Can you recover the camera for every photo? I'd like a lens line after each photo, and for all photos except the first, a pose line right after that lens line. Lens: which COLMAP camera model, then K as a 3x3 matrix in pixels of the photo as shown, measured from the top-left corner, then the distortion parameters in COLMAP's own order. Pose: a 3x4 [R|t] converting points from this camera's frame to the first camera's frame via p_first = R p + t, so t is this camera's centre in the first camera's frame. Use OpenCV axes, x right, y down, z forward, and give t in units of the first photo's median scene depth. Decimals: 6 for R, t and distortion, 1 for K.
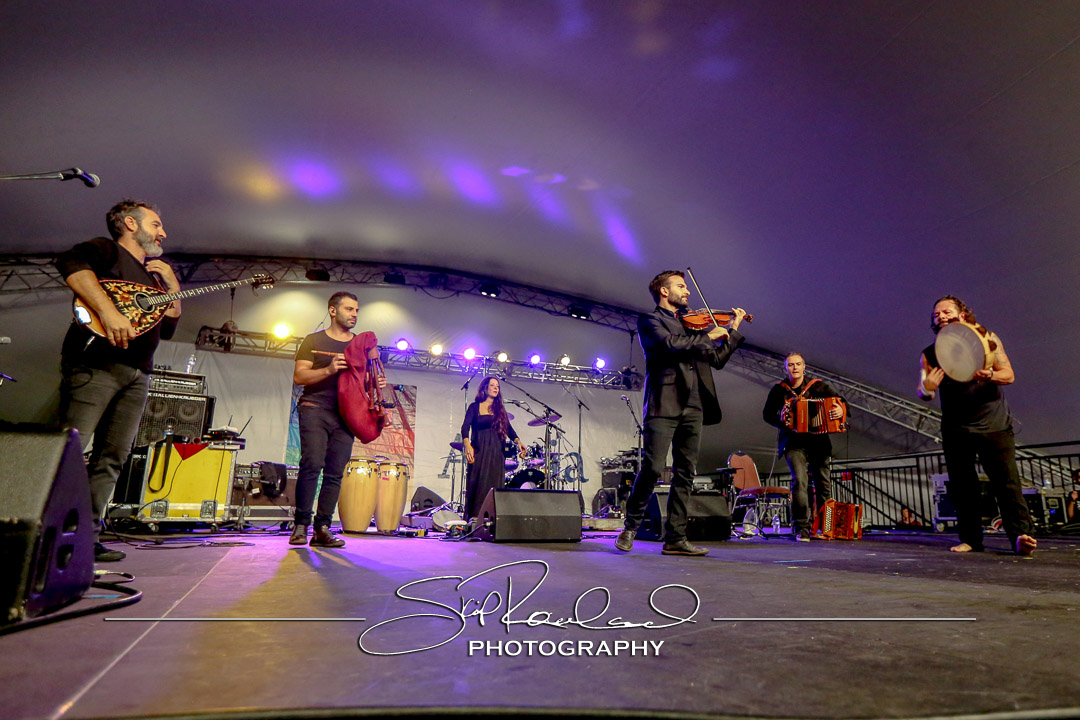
lens RADIAL K [[719.2, 0, 615.6], [0, 719.2, 358.0], [0, 0, 1]] dist [-0.057820, 0.053254]
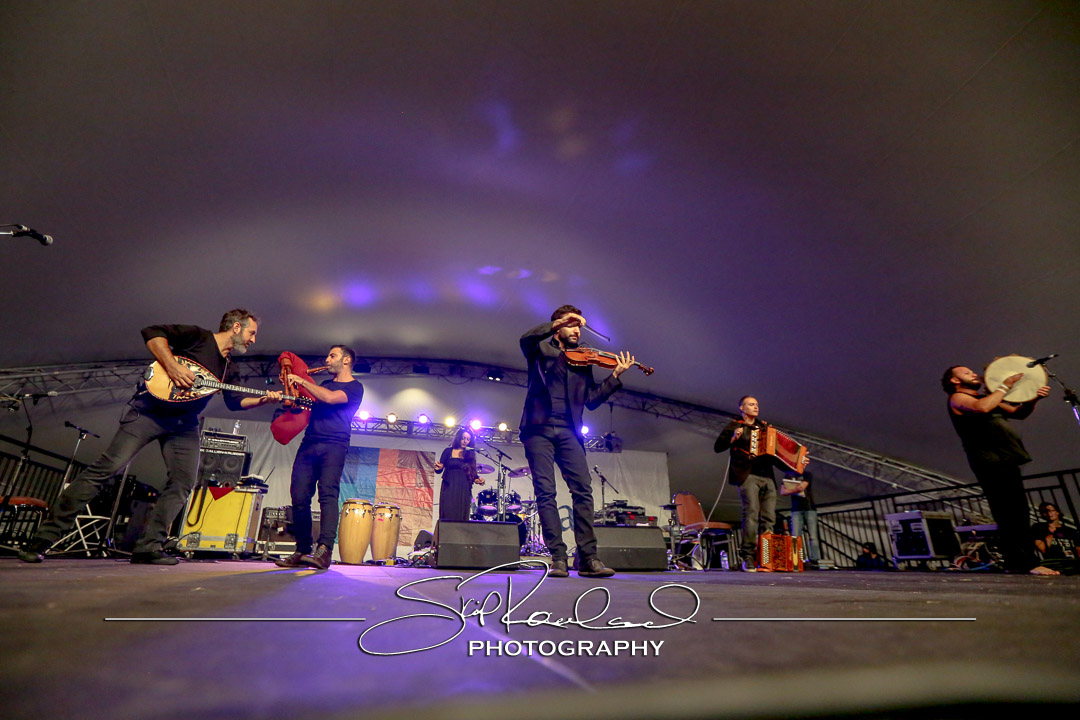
lens RADIAL K [[540.7, 0, 540.0], [0, 540.7, 360.0], [0, 0, 1]] dist [-0.053759, 0.021079]
pose [[0.981151, -0.064587, -0.182129, 0.092939], [0.033675, 0.985217, -0.167966, 0.049474], [0.190285, 0.158667, 0.968822, 0.103583]]
